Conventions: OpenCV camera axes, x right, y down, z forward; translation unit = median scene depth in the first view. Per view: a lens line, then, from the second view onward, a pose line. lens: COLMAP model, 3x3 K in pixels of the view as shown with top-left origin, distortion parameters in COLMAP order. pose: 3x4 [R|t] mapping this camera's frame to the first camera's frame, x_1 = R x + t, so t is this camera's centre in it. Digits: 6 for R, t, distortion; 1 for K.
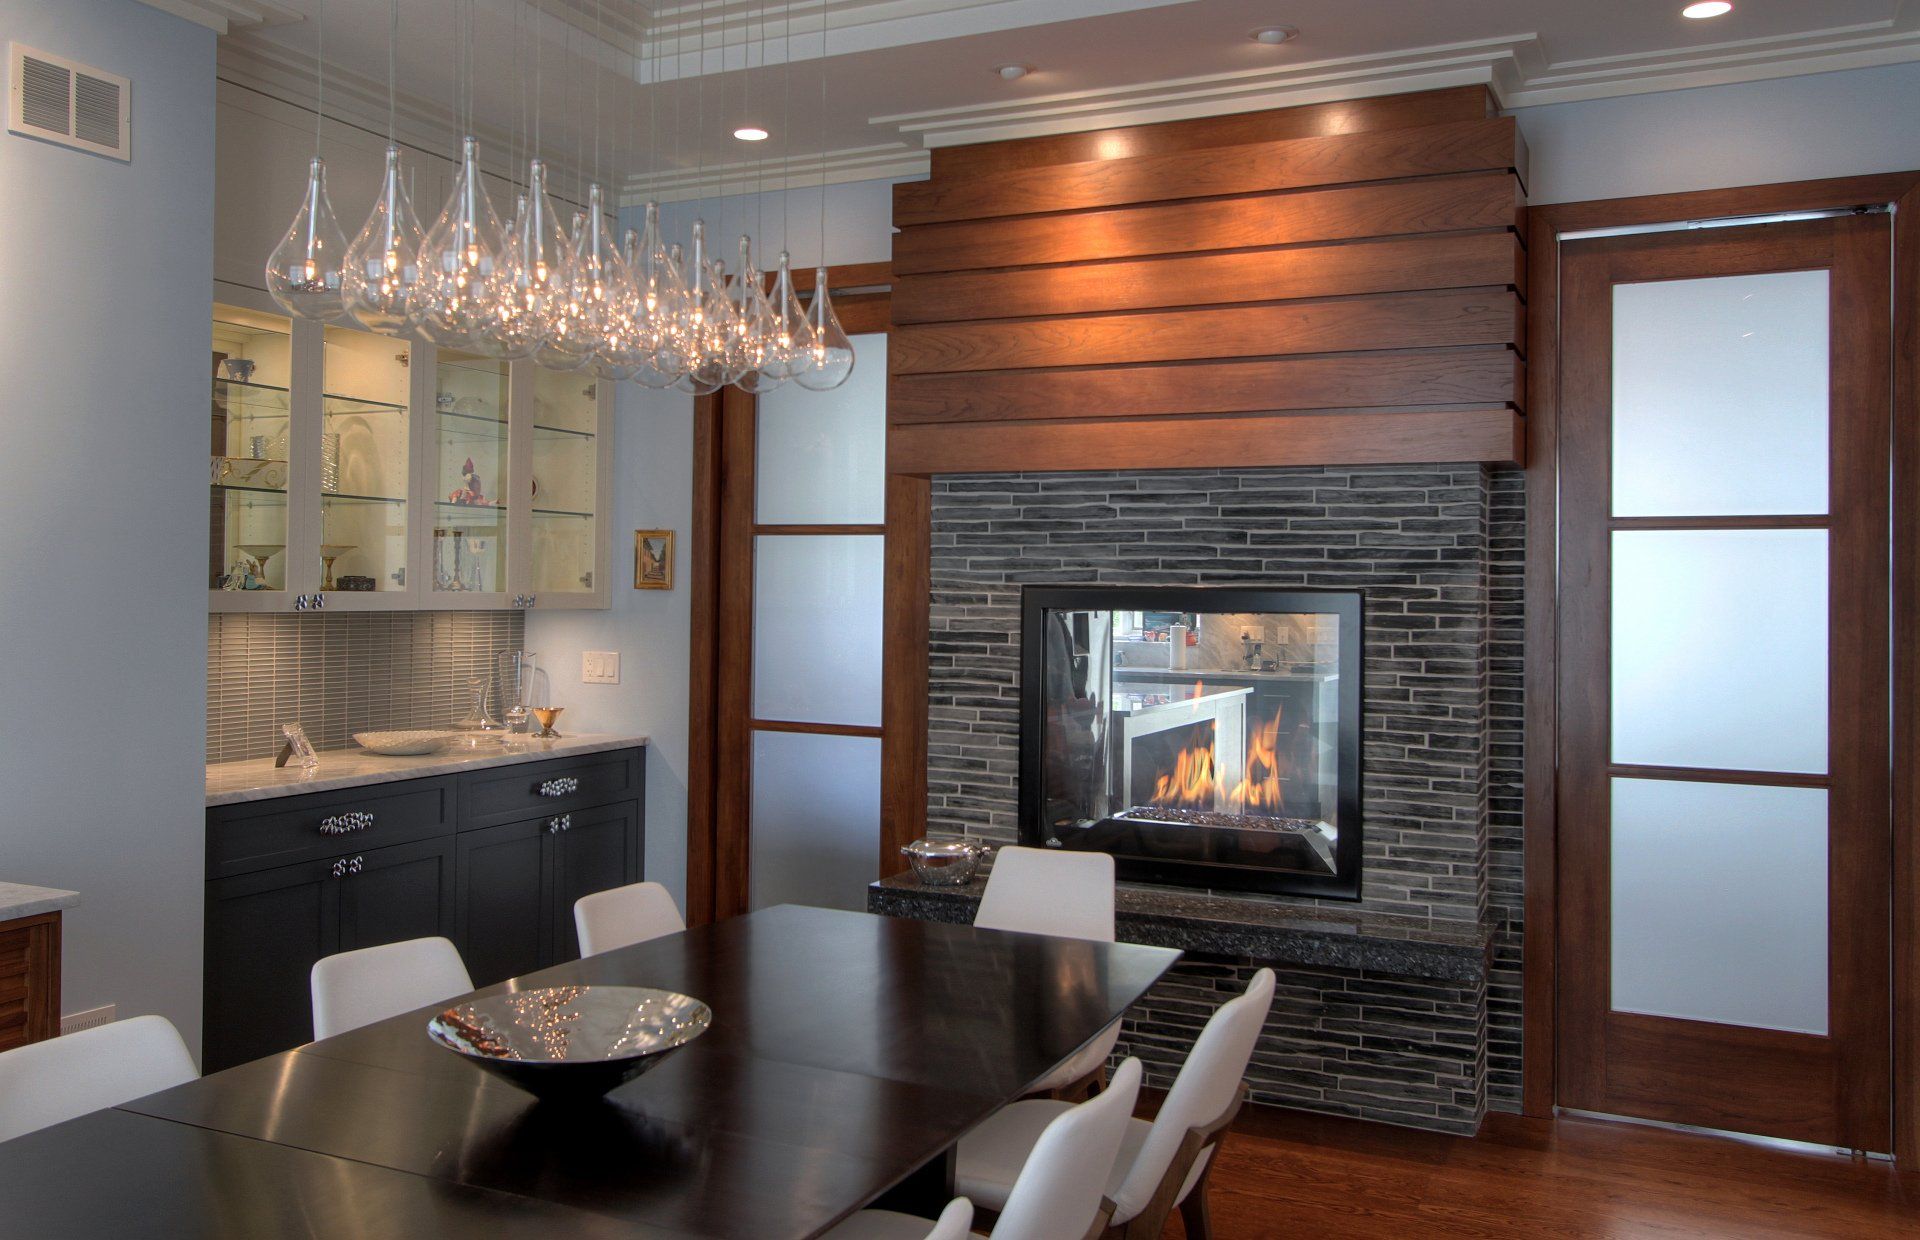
lens RADIAL K [[1678.4, 0, 957.5], [0, 1678.4, 566.3], [0, 0, 1]] dist [0.005069, 0.007751]
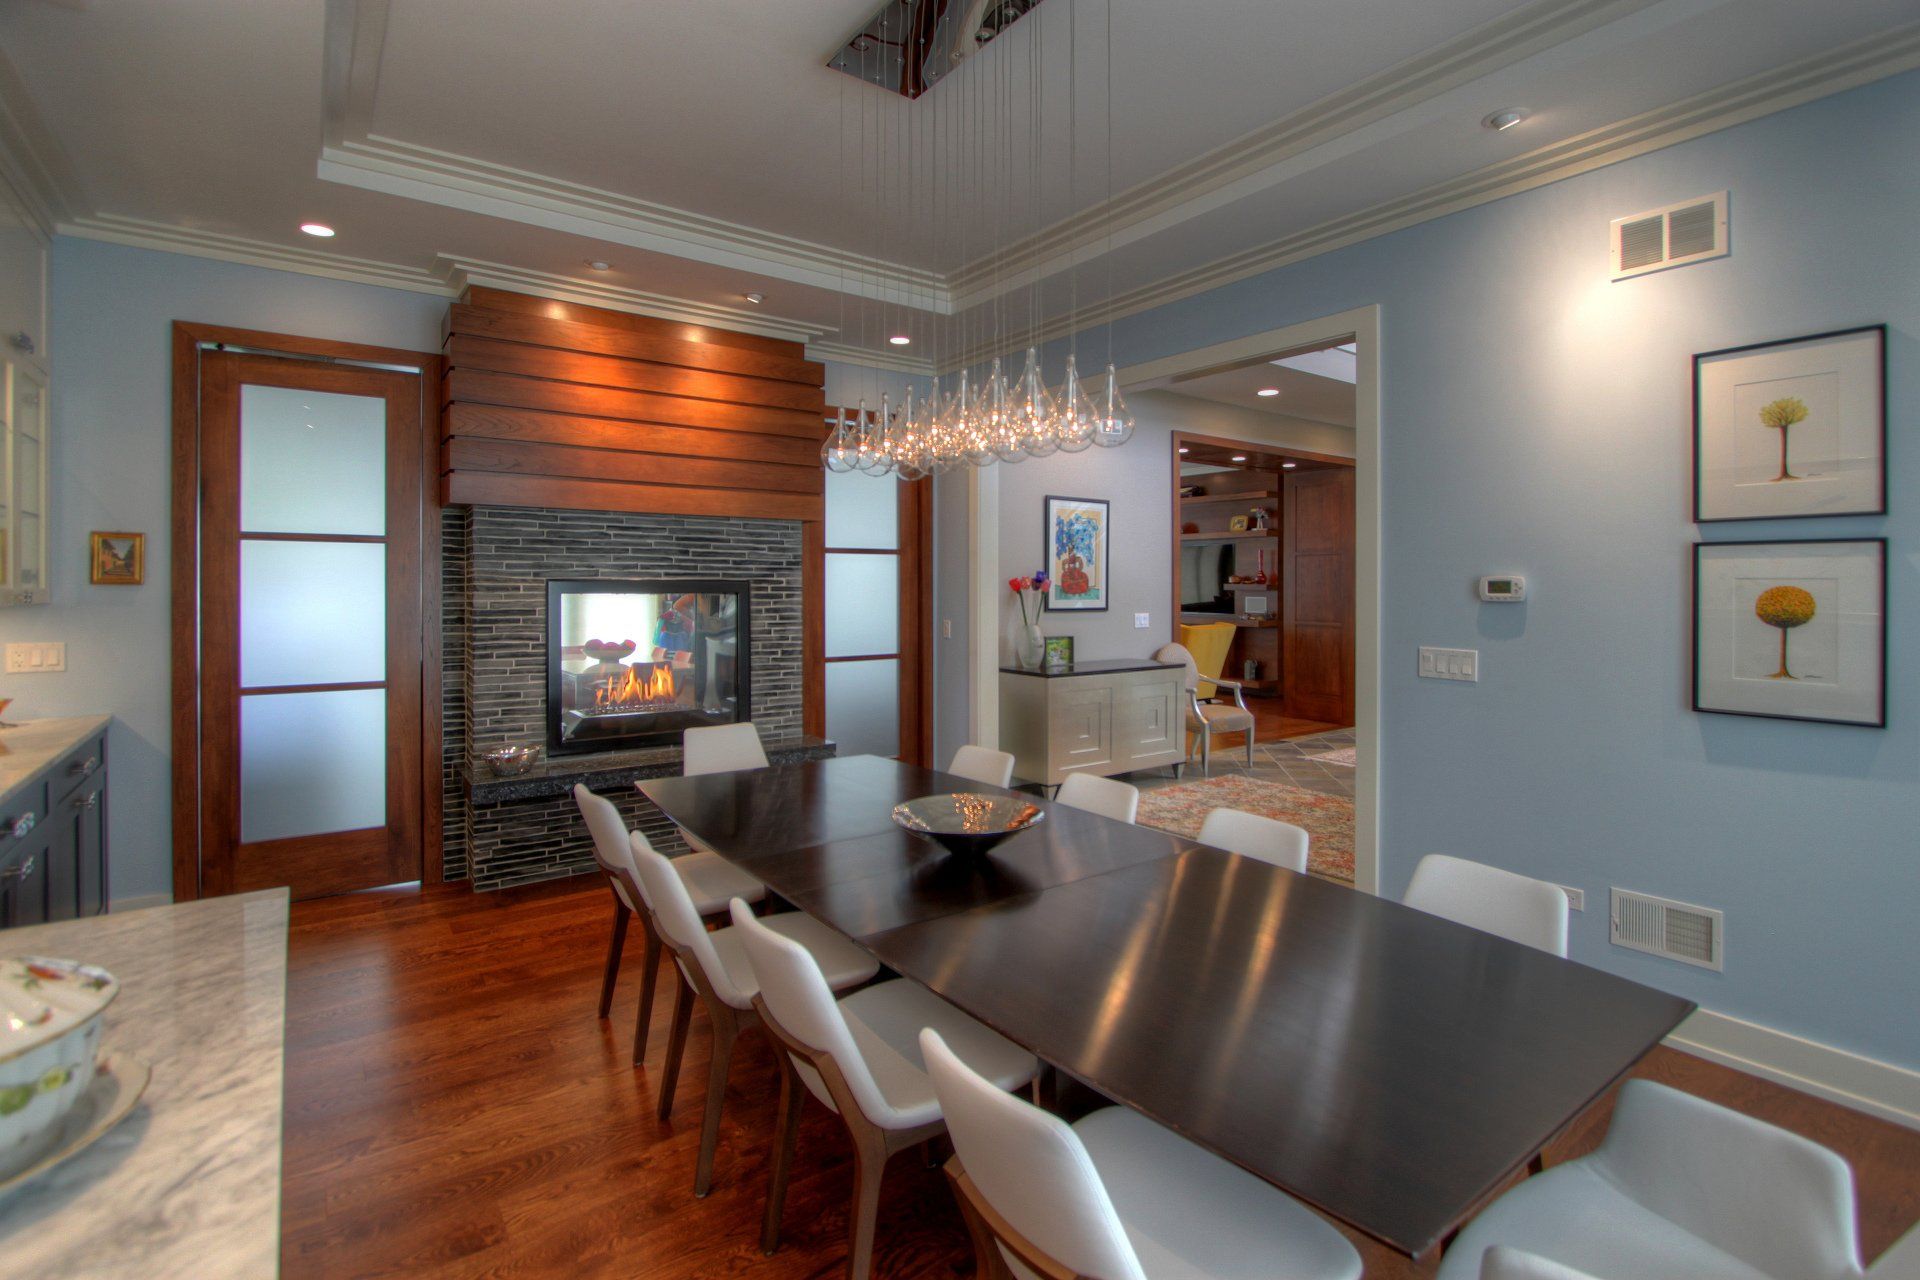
lens RADIAL K [[892.5, 0, 957.0], [0, 892.5, 584.3], [0, 0, 1]] dist [-0.001101, -0.000179]
pose [[0.474463, -0.010778, 0.880210, -0.524832], [-0.008420, 0.999824, 0.016781, -0.001414], [-0.880235, -0.015373, 0.474288, 0.253895]]
